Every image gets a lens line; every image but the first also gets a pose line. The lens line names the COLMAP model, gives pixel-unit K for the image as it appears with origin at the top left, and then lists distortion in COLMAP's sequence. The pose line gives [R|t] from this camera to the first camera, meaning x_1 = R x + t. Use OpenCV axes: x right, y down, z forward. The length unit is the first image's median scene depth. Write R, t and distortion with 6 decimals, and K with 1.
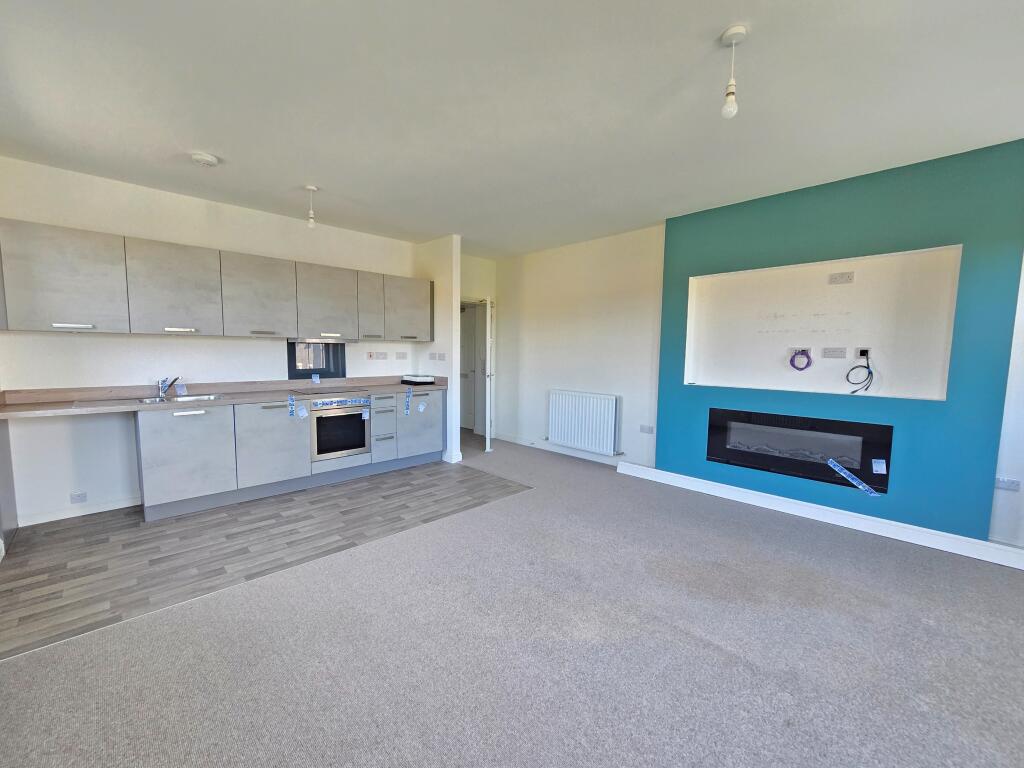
lens RADIAL K [[421.3, 0, 512.0], [0, 421.3, 384.0], [0, 0, 1]] dist [-0.003039, -0.000316]
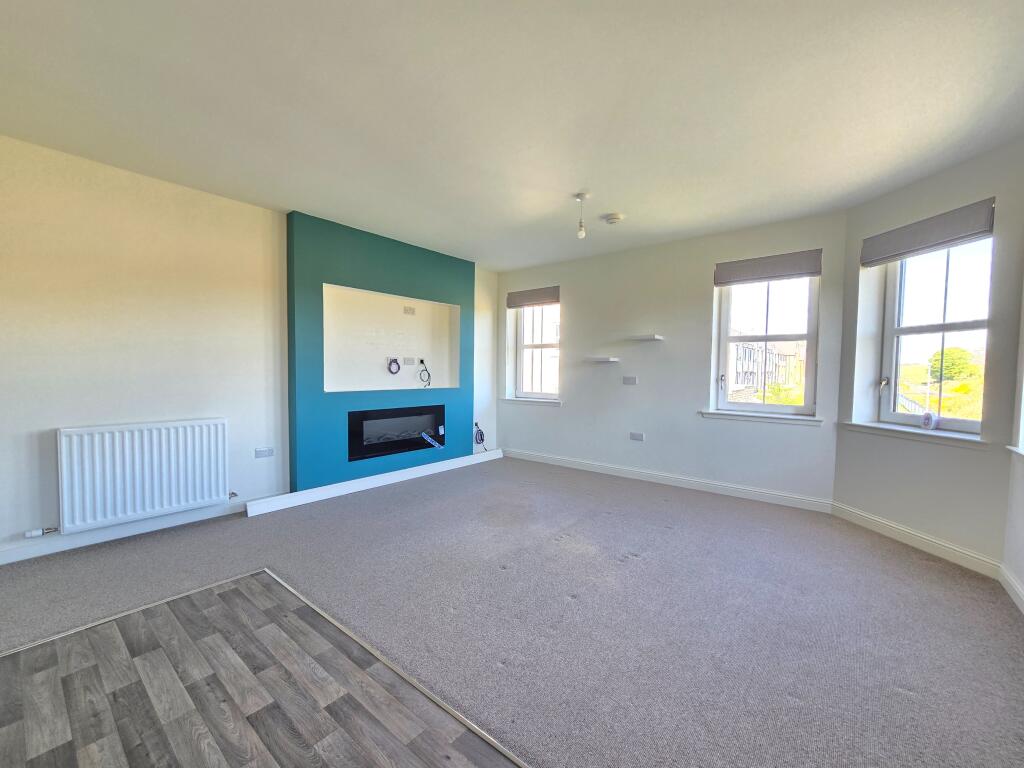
lens RADIAL K [[415.2, 0, 512.0], [0, 415.2, 384.0], [0, 0, 1]] dist [0.000775, 0.000331]
pose [[-0.093854, -0.051939, 0.994230, -0.675691], [0.061620, 0.996421, 0.057870, -0.054884], [-0.993677, 0.066696, -0.090318, 0.751227]]
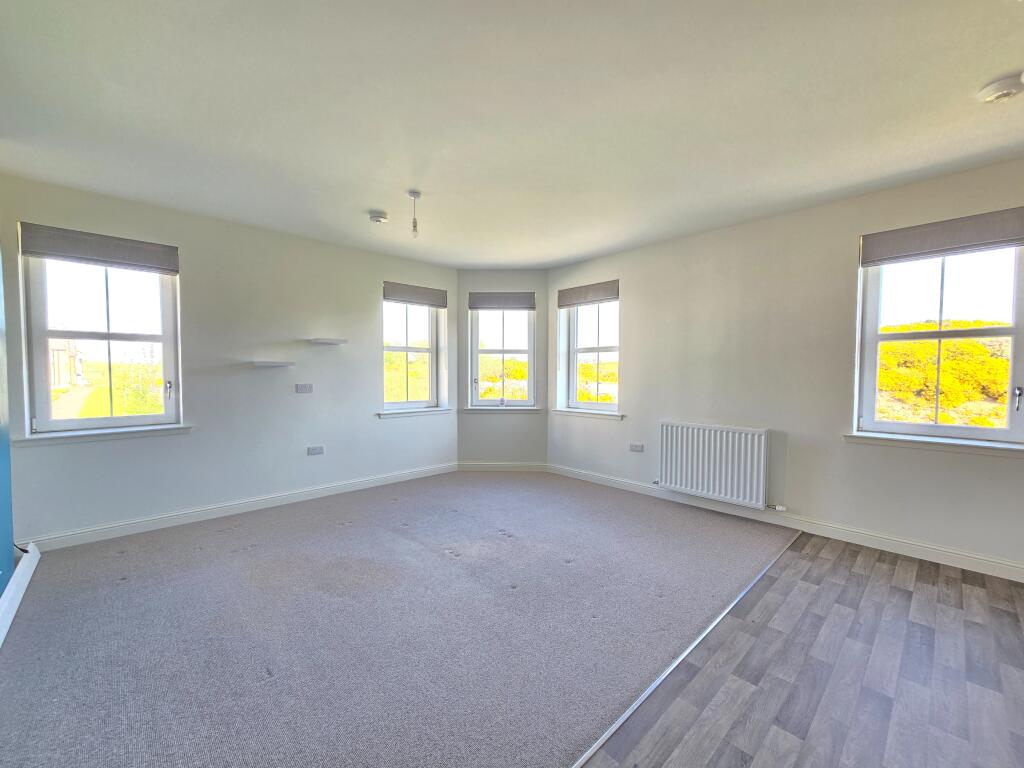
lens RADIAL K [[421.3, 0, 512.0], [0, 421.3, 384.0], [0, 0, 1]] dist [-0.003039, -0.000316]
pose [[-0.999354, -0.014339, 0.032949, 0.246751], [-0.011164, 0.995453, 0.094601, -0.106693], [-0.034156, 0.094172, -0.994970, 1.613429]]
